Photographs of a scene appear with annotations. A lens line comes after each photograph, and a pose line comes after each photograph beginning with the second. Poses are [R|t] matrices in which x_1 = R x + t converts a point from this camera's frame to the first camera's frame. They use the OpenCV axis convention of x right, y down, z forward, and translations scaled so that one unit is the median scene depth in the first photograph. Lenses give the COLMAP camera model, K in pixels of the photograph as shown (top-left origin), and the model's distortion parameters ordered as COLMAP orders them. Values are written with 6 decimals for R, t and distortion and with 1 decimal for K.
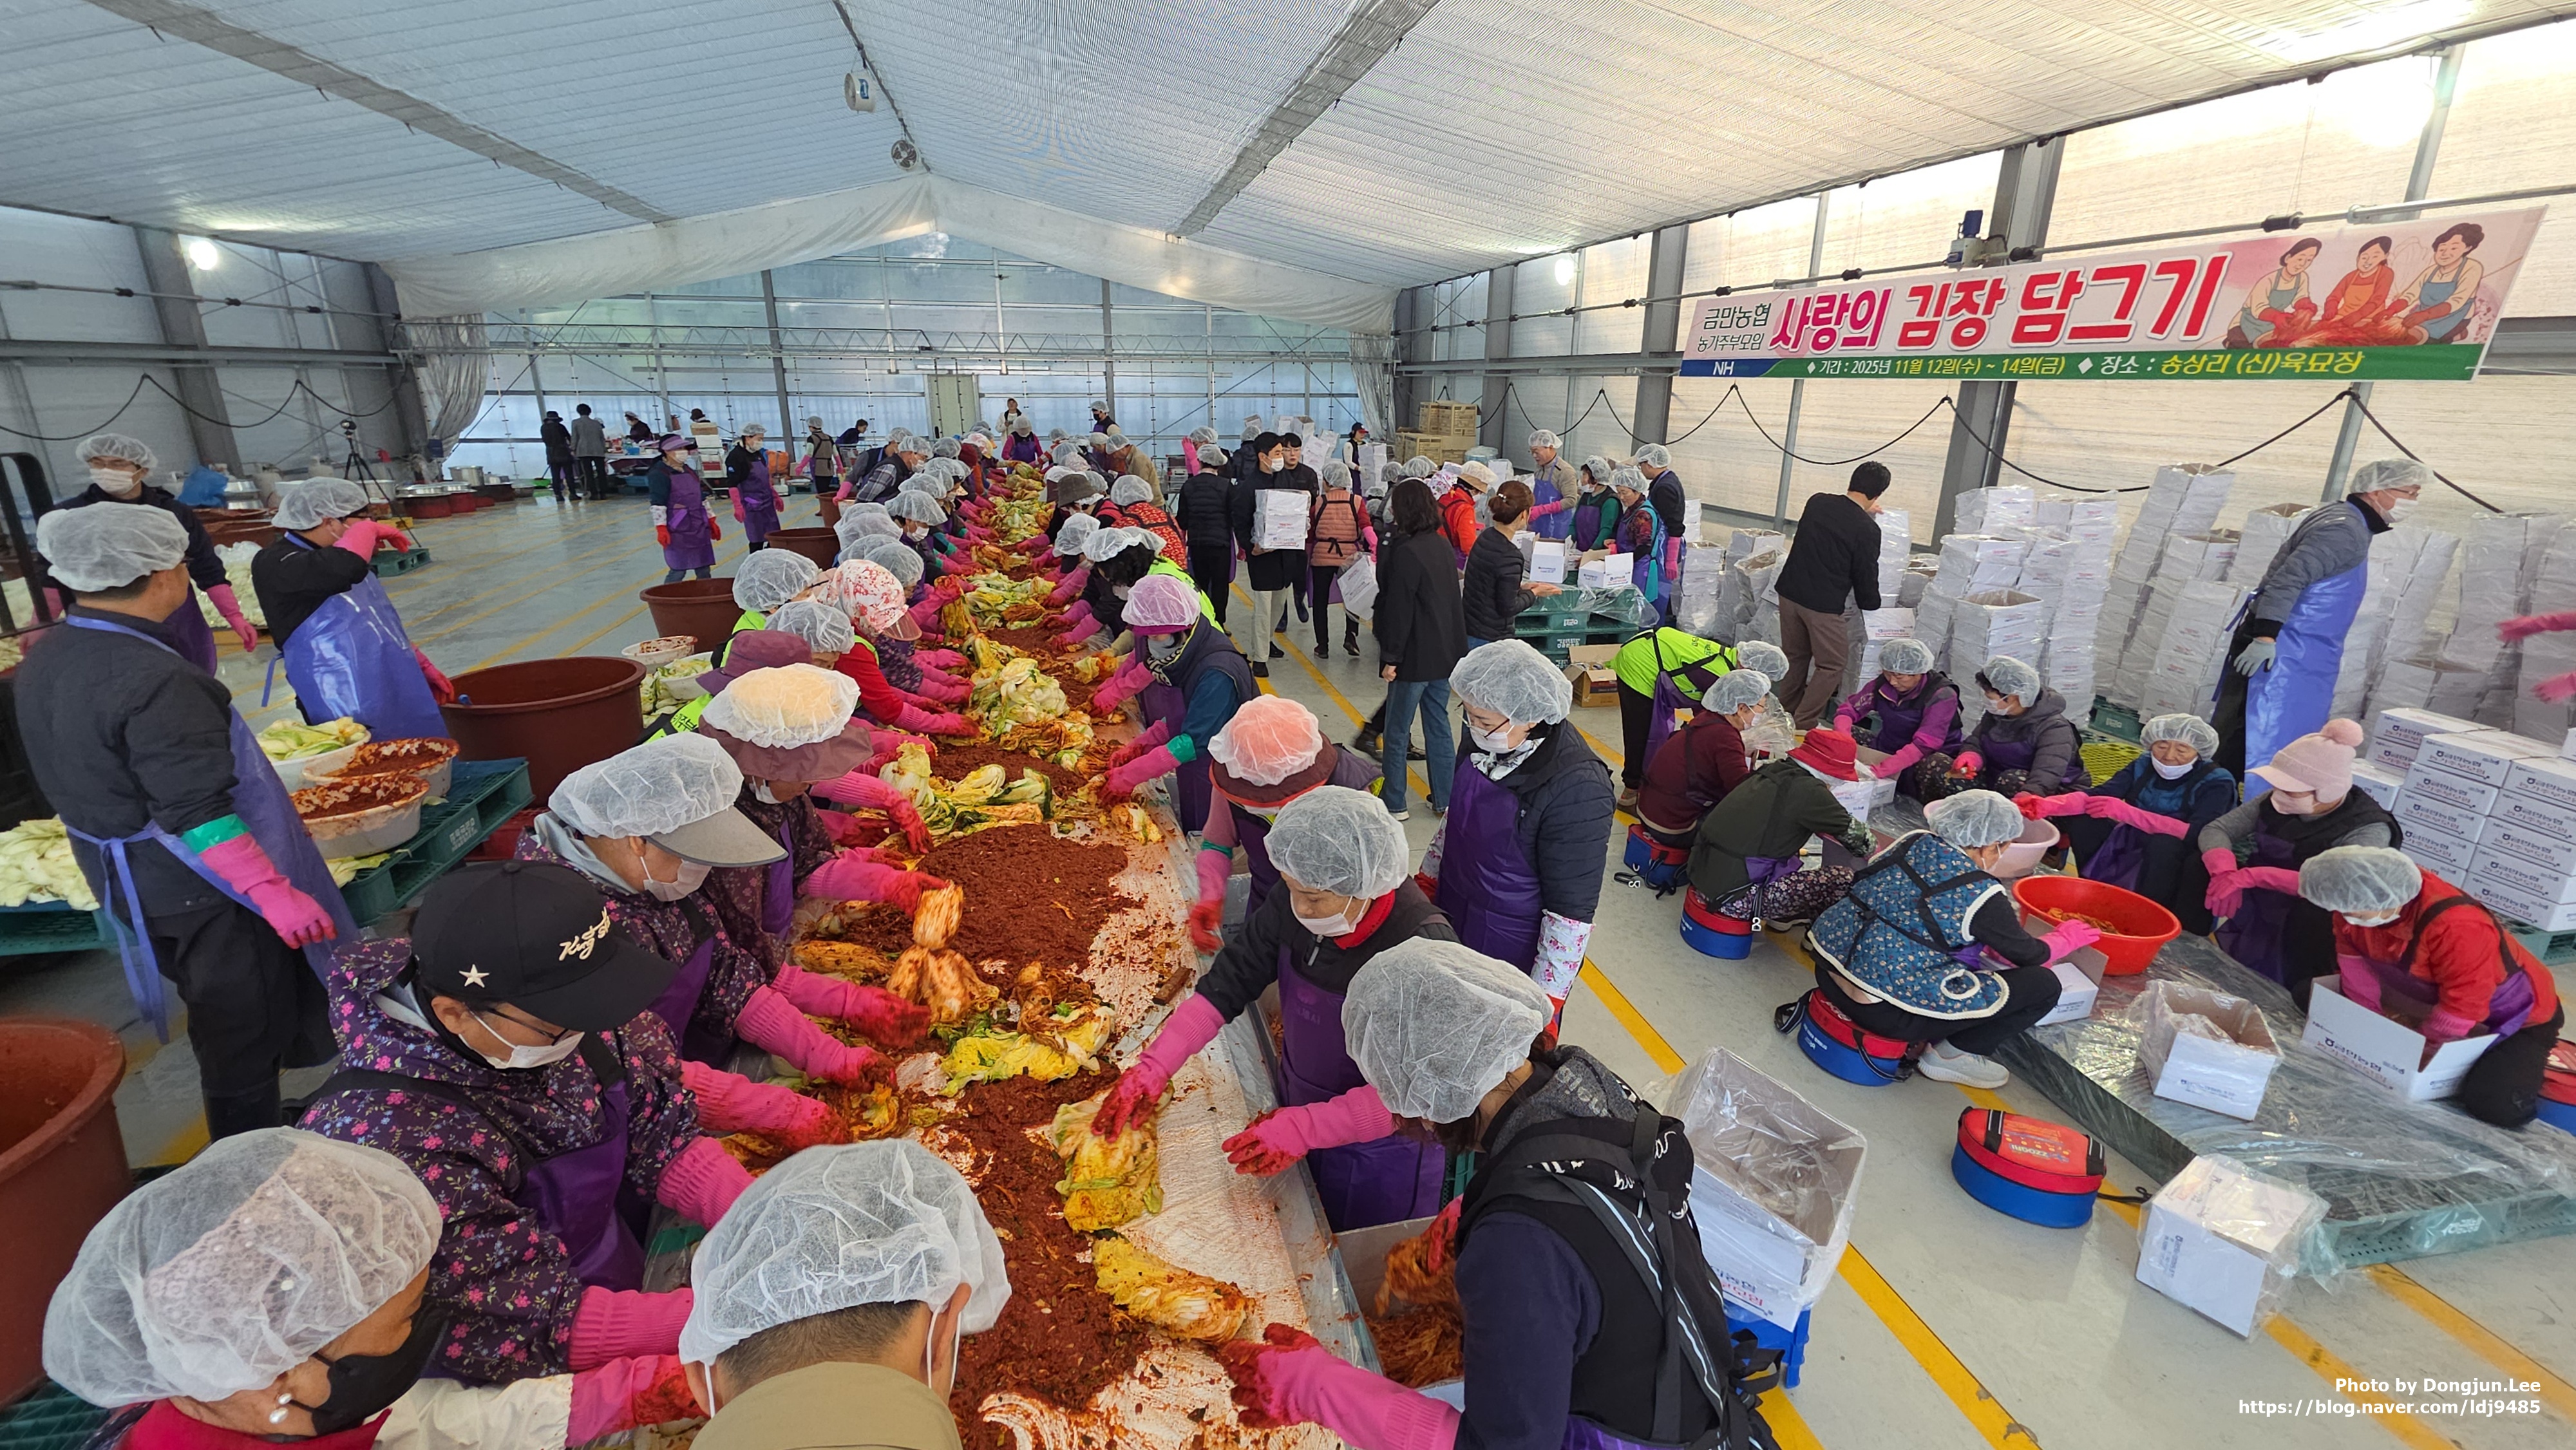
lens RADIAL K [[1069.2, 0, 1294.4], [0, 1069.2, 725.1], [0, 0, 1]] dist [-0.000482, -0.003373]
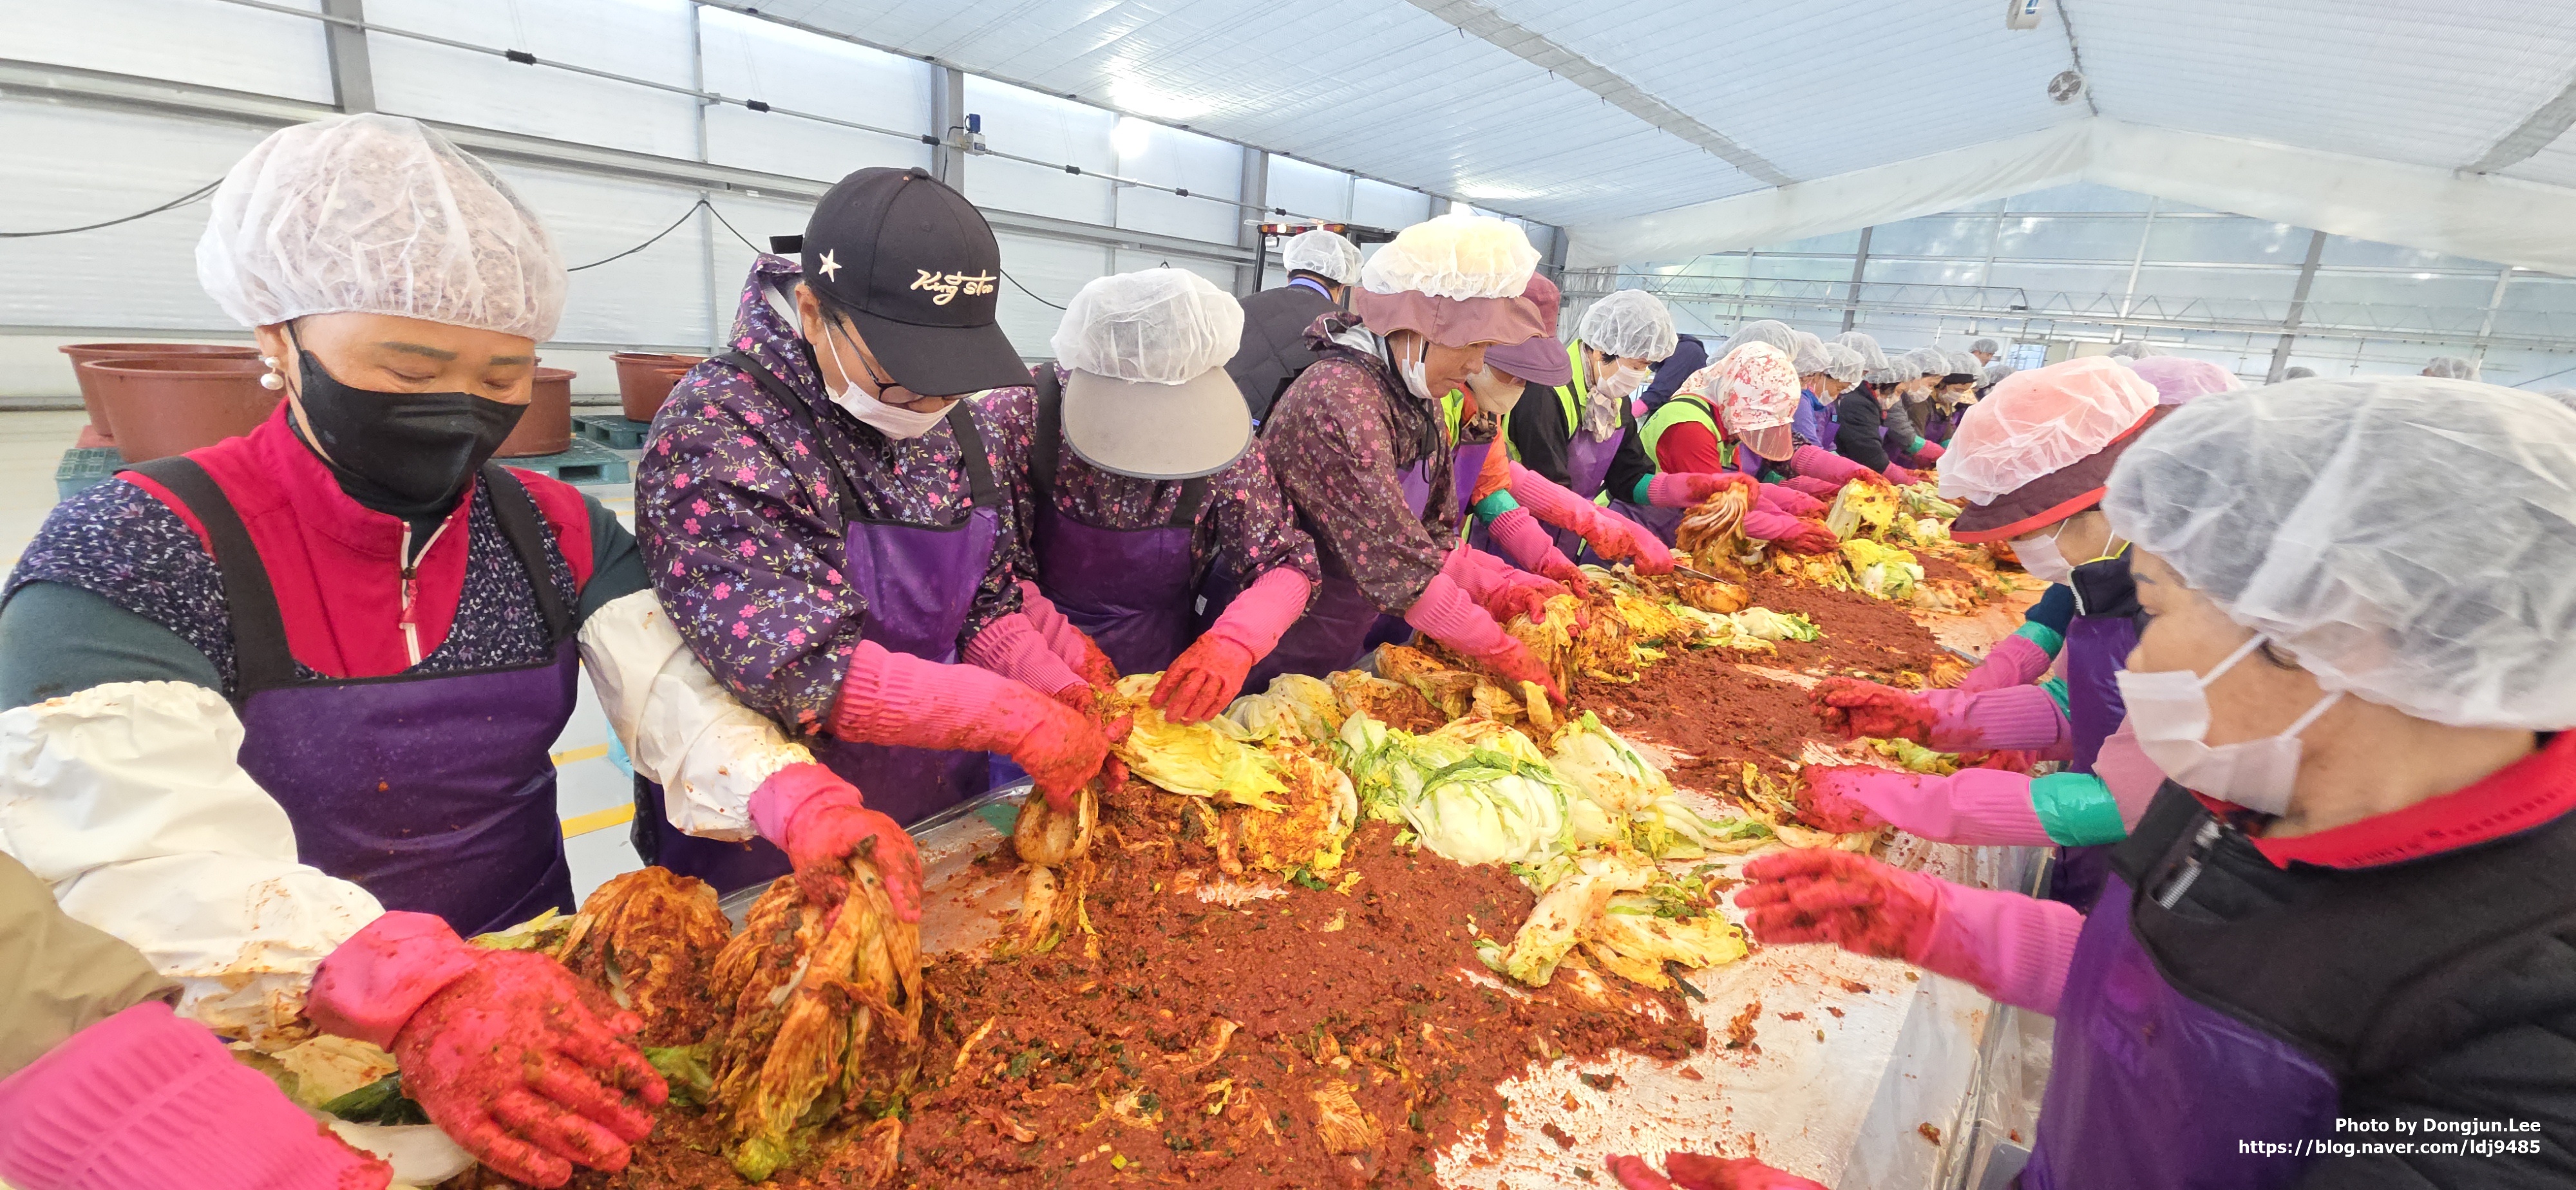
lens RADIAL K [[1008.9, 0, 1290.4], [0, 1008.9, 592.3], [0, 0, 1]] dist [0.004336, -0.004938]
pose [[0.590989, 0.248585, -0.767423, 0.011190], [-0.316797, 0.946425, 0.062604, 0.033586], [0.741870, 0.206119, 0.638078, 0.088268]]
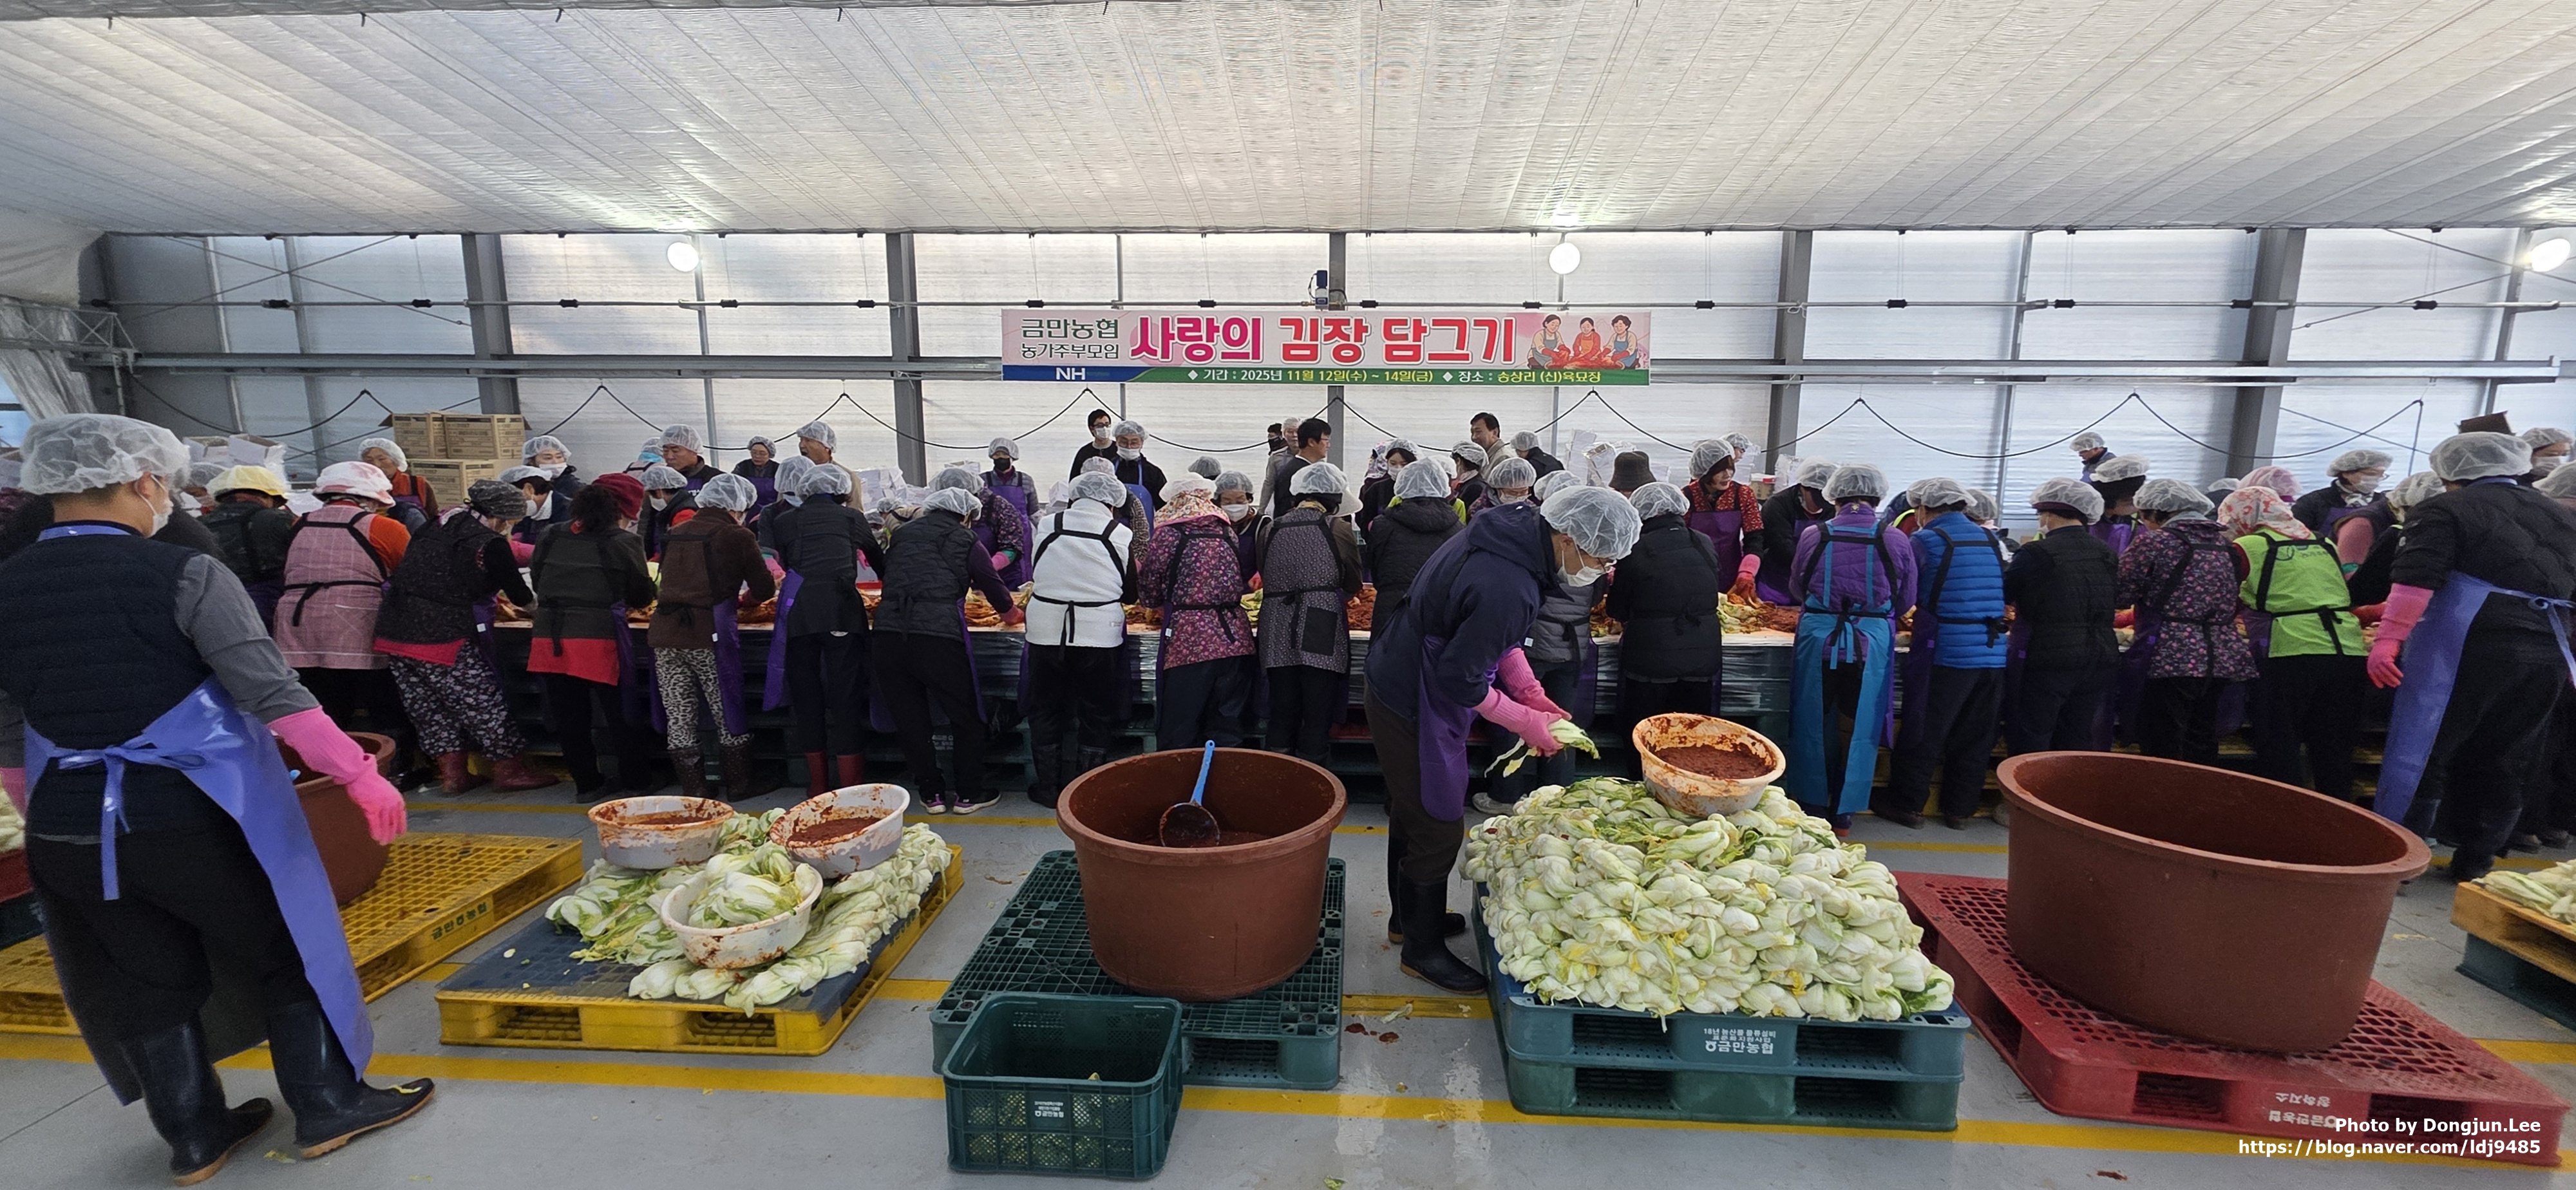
lens RADIAL K [[1012.9, 0, 1365.5], [0, 1012.9, 603.5], [0, 0, 1]] dist [-0.002631, 0.000818]
pose [[0.264189, -0.147463, 0.953131, -0.569182], [0.290040, 0.954645, 0.067304, -0.105957], [-0.919827, 0.258665, 0.294977, 0.534824]]
